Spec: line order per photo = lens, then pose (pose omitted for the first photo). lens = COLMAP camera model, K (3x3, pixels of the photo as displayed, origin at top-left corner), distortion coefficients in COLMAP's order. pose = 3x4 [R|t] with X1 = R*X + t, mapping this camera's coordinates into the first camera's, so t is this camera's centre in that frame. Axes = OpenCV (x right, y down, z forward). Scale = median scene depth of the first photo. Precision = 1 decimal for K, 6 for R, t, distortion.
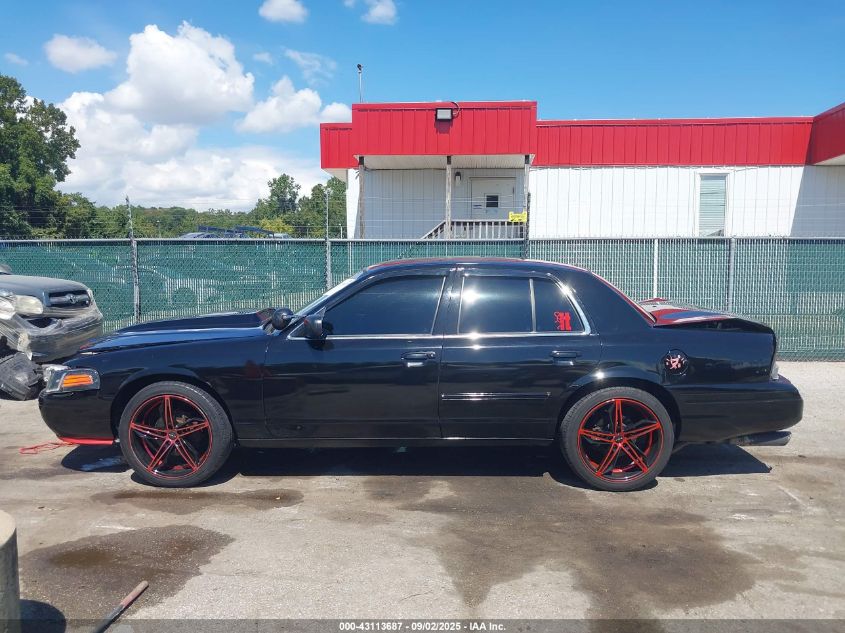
lens RADIAL K [[662.1, 0, 422.5], [0, 662.1, 316.5], [0, 0, 1]] dist [0.012349, 0.003056]
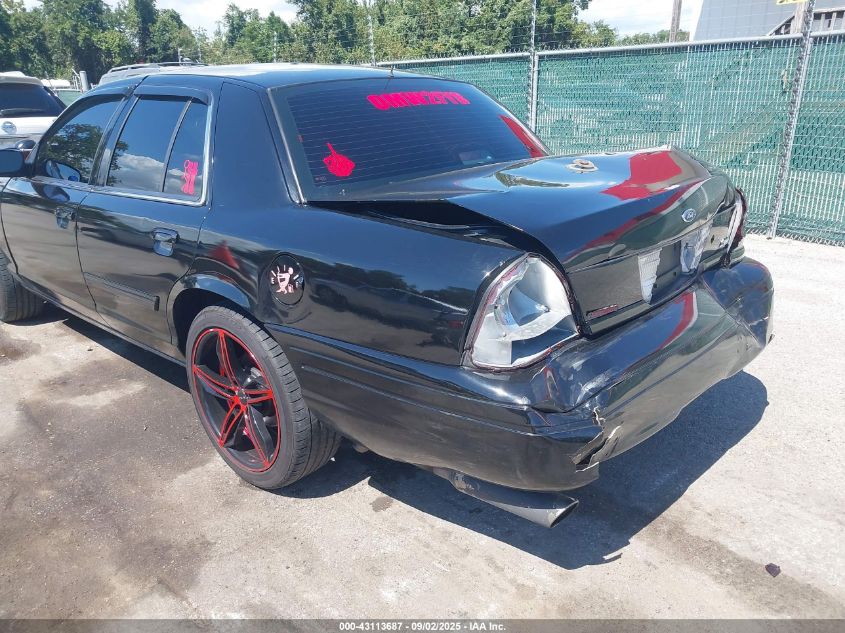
lens RADIAL K [[662.1, 0, 422.5], [0, 662.1, 316.5], [0, 0, 1]] dist [0.012349, 0.003056]
pose [[0.740957, 0.201979, -0.640458, 0.629157], [-0.040190, 0.965326, 0.257935, -0.027296], [0.670348, -0.165378, 0.723383, 0.591389]]
